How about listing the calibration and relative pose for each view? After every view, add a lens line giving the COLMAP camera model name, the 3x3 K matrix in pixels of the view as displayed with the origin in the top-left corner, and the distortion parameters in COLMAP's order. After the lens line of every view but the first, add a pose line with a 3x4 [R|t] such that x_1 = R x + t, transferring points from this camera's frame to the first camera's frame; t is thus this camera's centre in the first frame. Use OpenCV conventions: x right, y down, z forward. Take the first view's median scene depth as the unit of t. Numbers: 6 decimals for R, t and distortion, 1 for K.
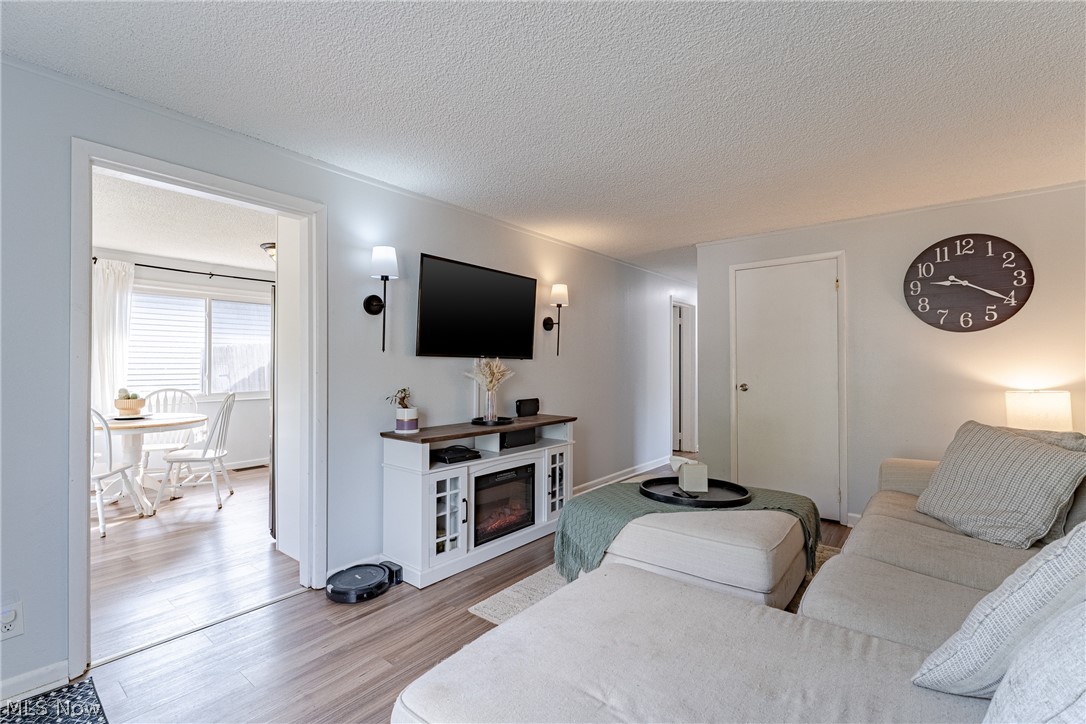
lens RADIAL K [[497.7, 0, 540.4], [0, 497.7, 360.4], [0, 0, 1]] dist [0.003278, -0.000641]
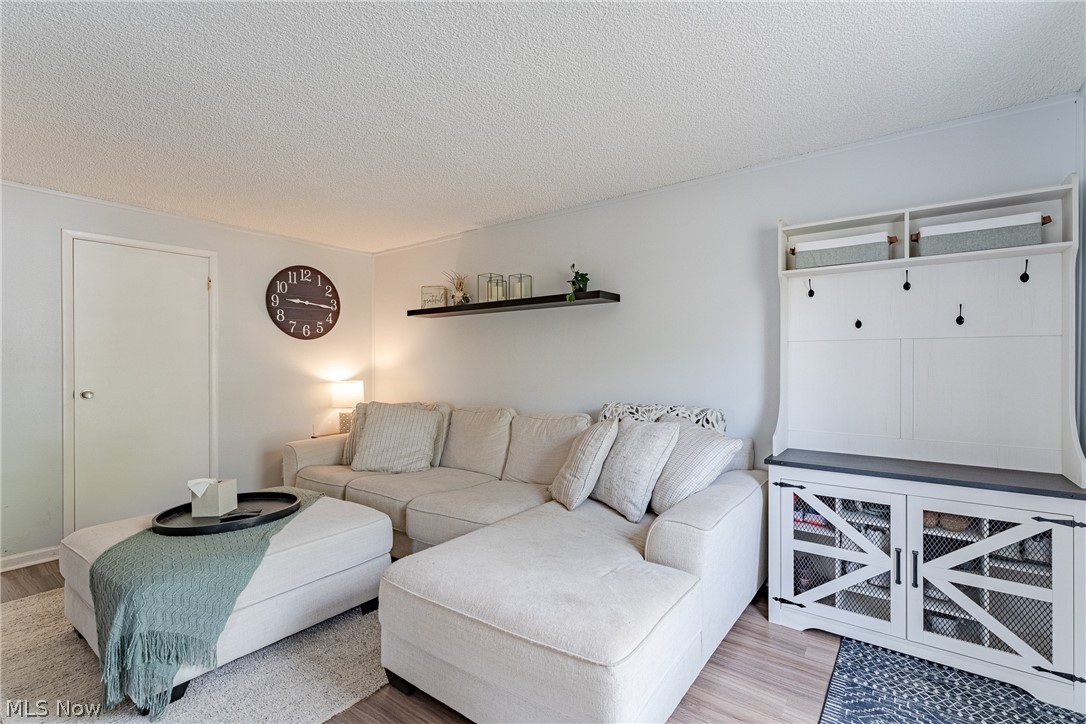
lens RADIAL K [[497.7, 0, 540.6], [0, 497.7, 364.0], [0, 0, 1]] dist [0.003278, -0.000641]
pose [[-0.056040, -0.003276, 0.998423, -0.508340], [-0.006663, 0.999974, 0.002907, -0.000107], [-0.998406, -0.006490, -0.056061, 0.449512]]
